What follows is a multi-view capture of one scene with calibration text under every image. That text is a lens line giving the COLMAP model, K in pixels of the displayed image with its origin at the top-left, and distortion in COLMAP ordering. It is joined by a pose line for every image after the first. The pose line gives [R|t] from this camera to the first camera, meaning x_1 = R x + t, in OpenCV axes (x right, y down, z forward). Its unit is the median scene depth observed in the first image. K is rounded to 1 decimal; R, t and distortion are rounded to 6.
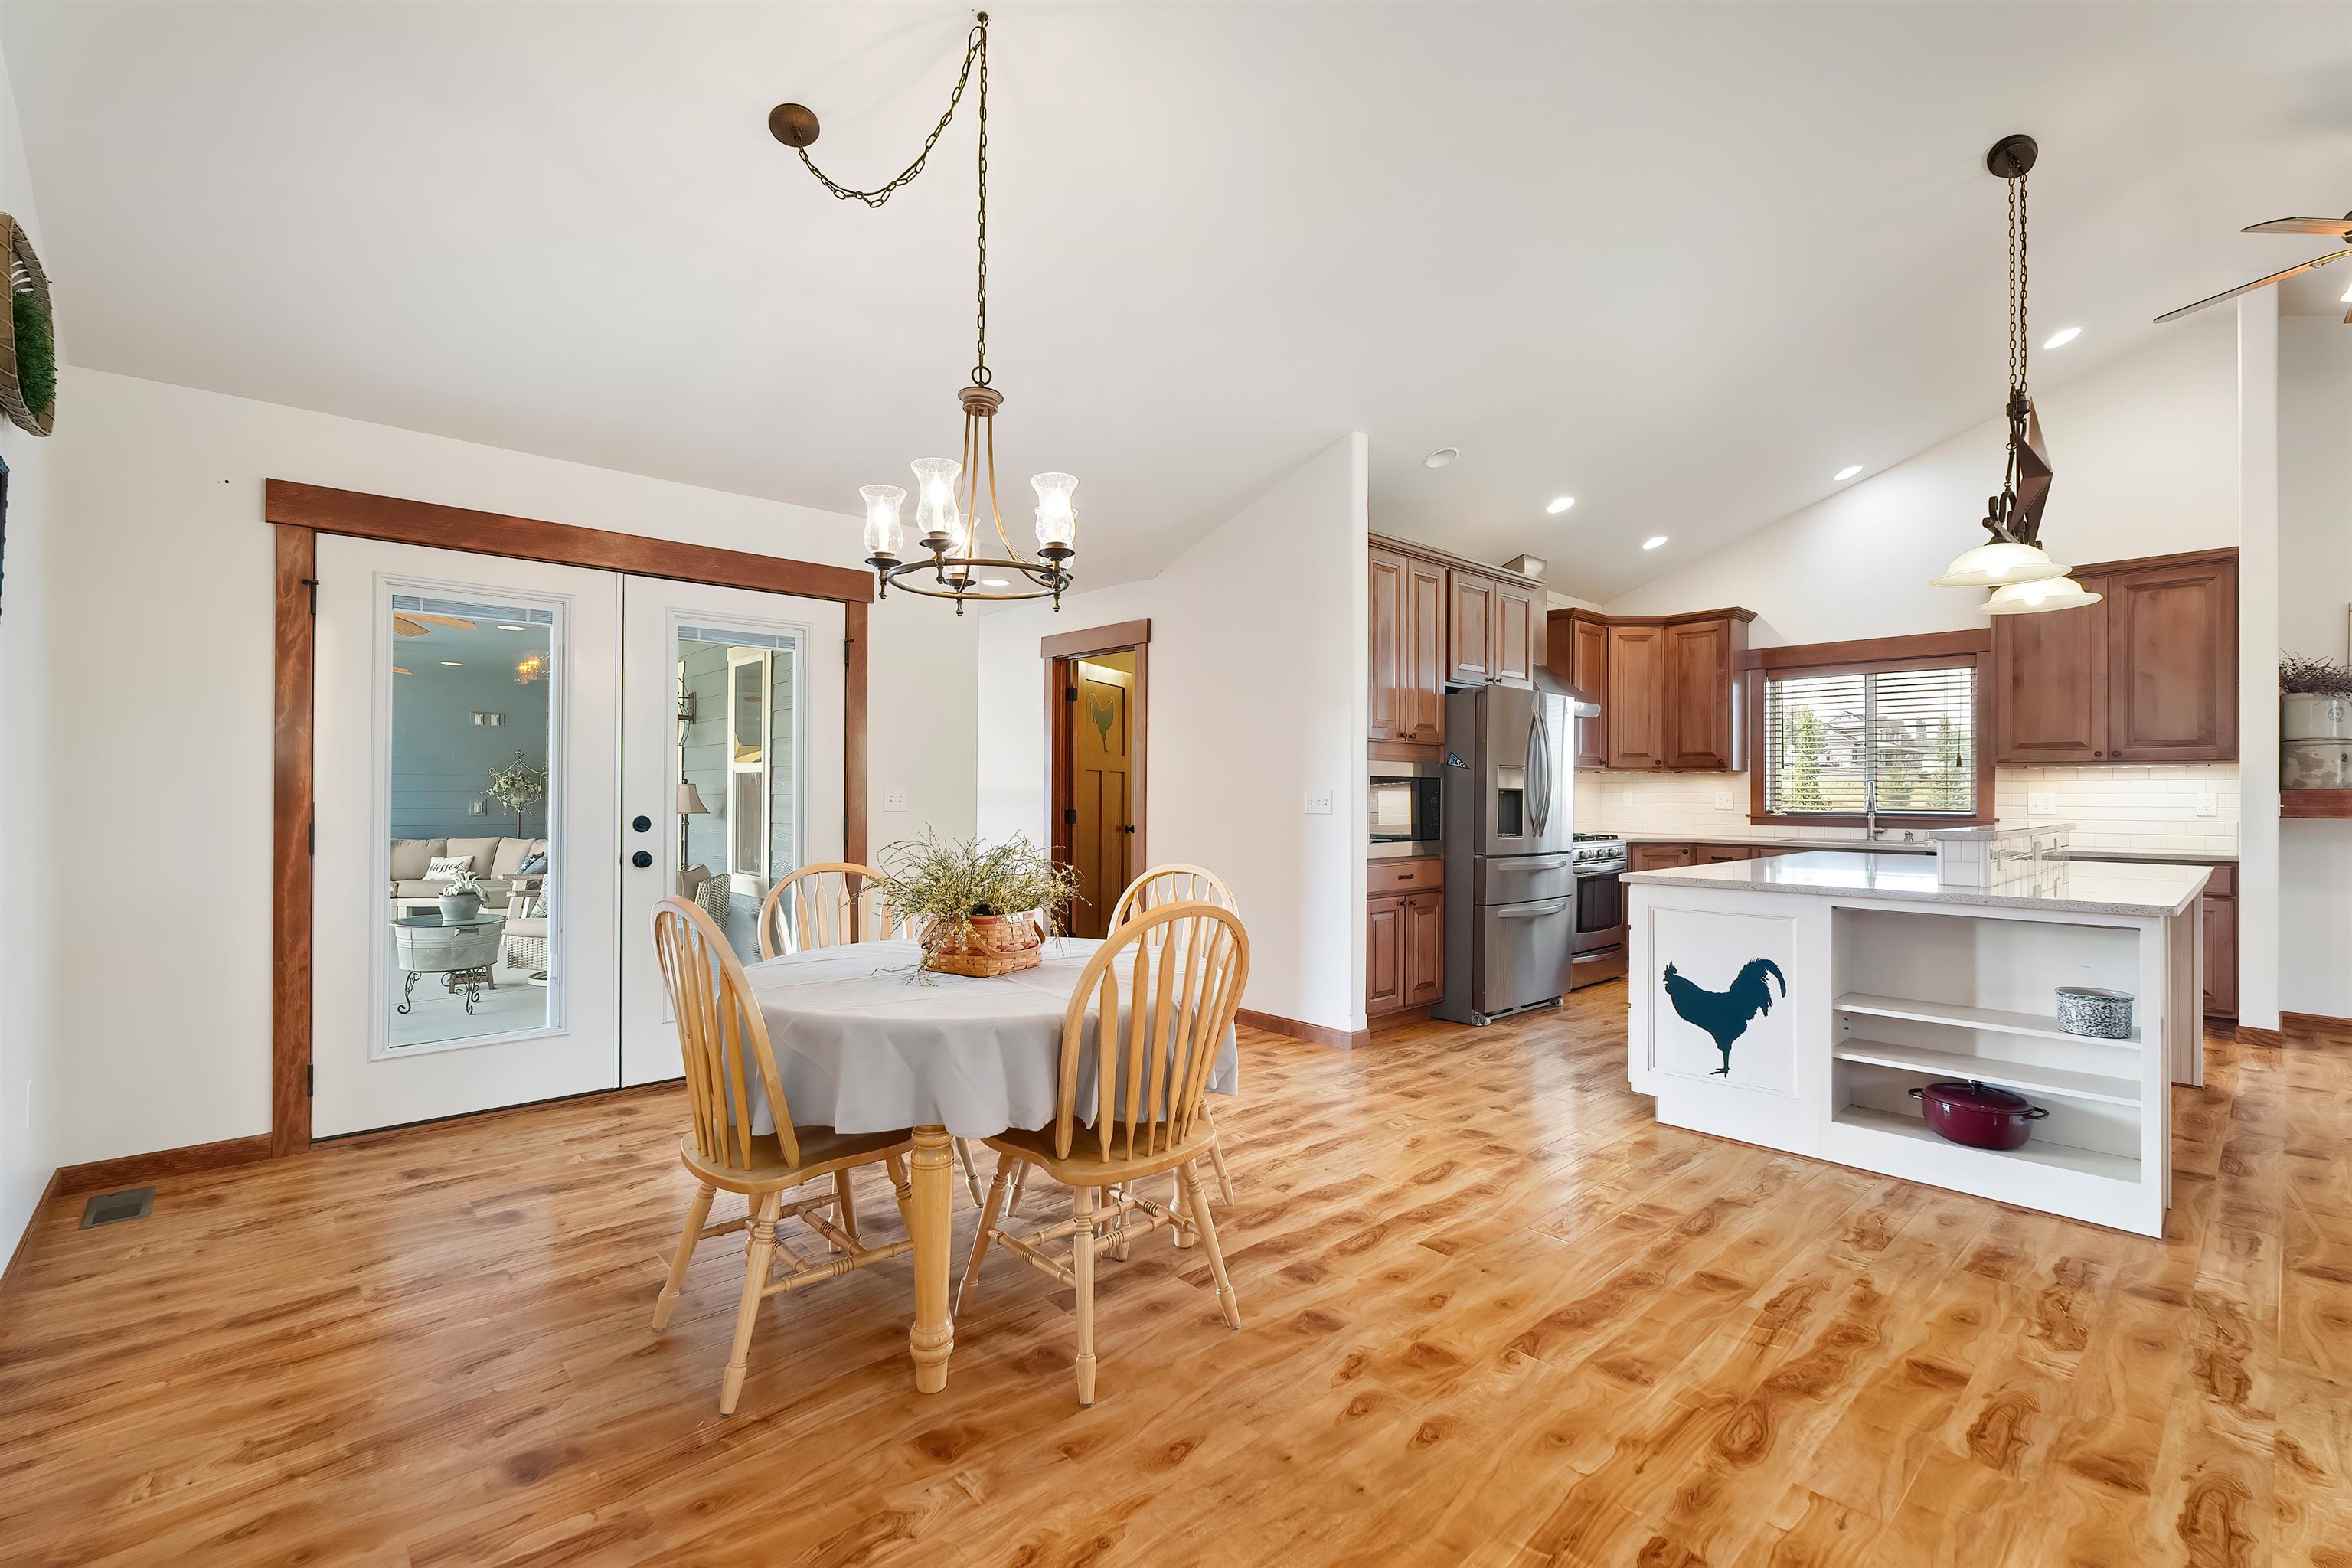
lens RADIAL K [[1018.2, 0, 1191.4], [0, 1018.2, 792.1], [0, 0, 1]] dist [-0.004358, 0.000758]
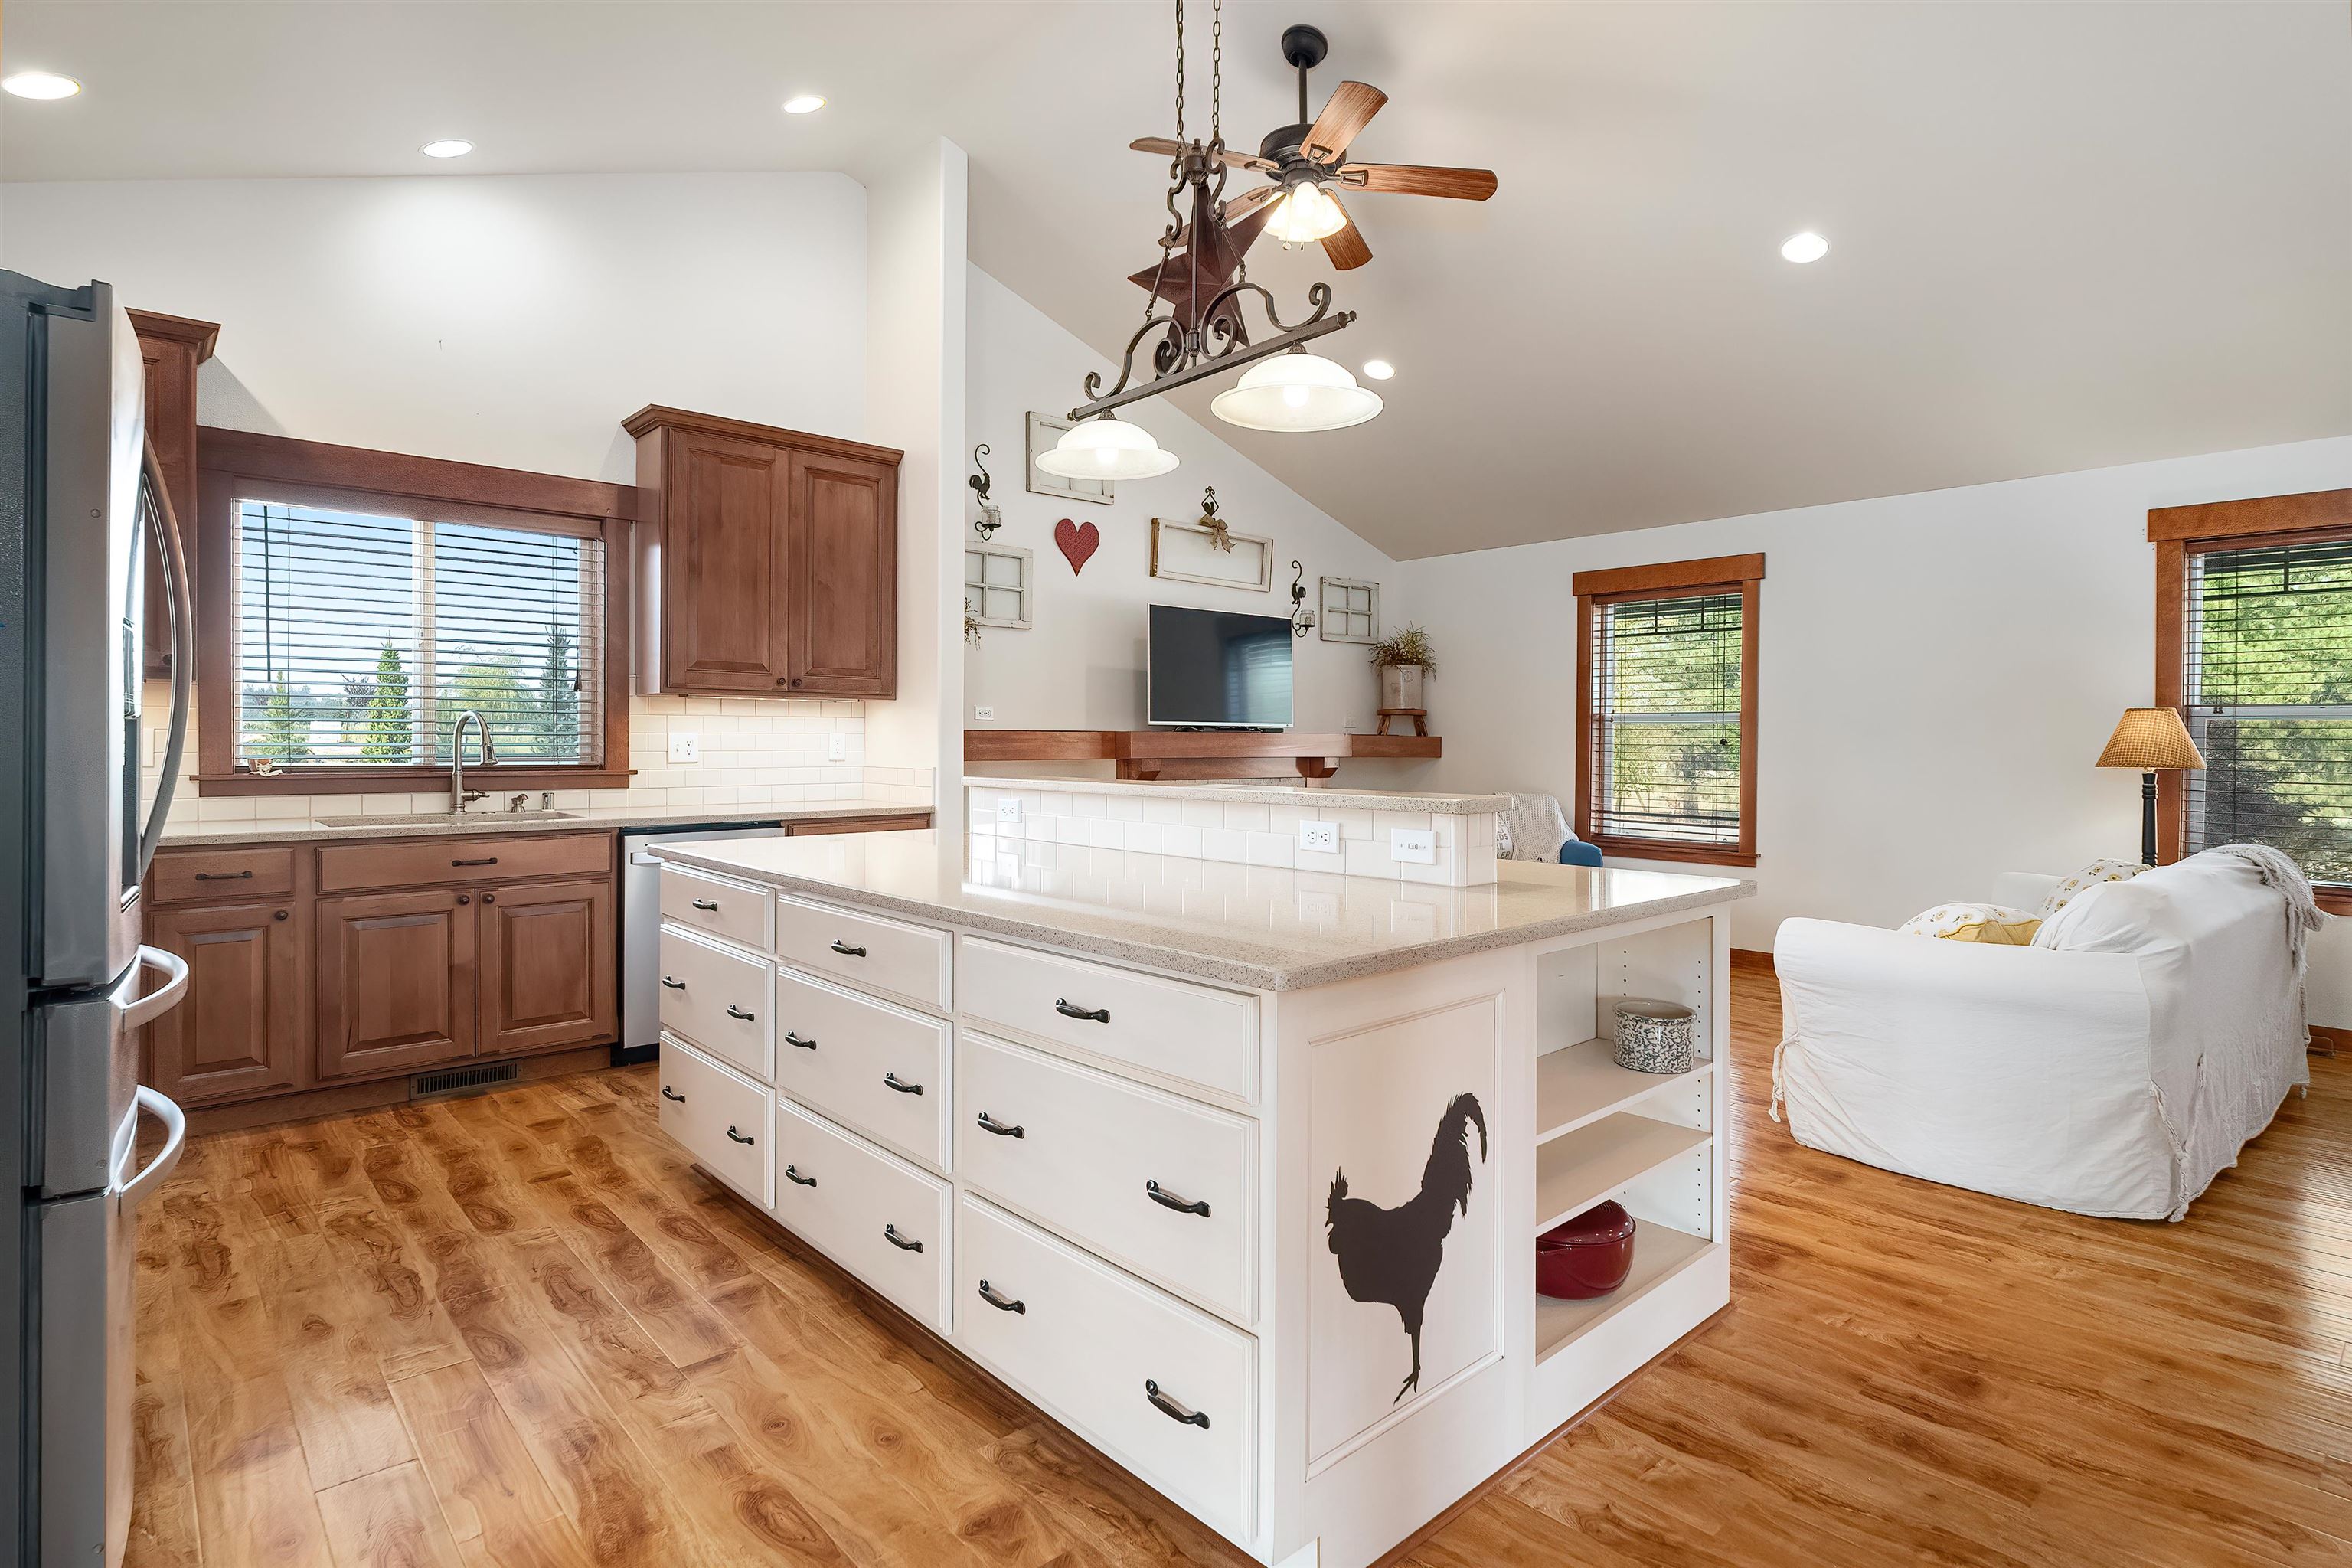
lens RADIAL K [[1196.1, 0, 1155.6], [0, 1196.1, 742.6], [0, 0, 1]] dist [-0.005031, 0.002372]
pose [[0.025415, -0.006316, 0.999657, 0.013684], [-0.006476, 0.999958, 0.006483, 0.000933], [-0.999656, -0.006639, 0.025373, 1.095011]]
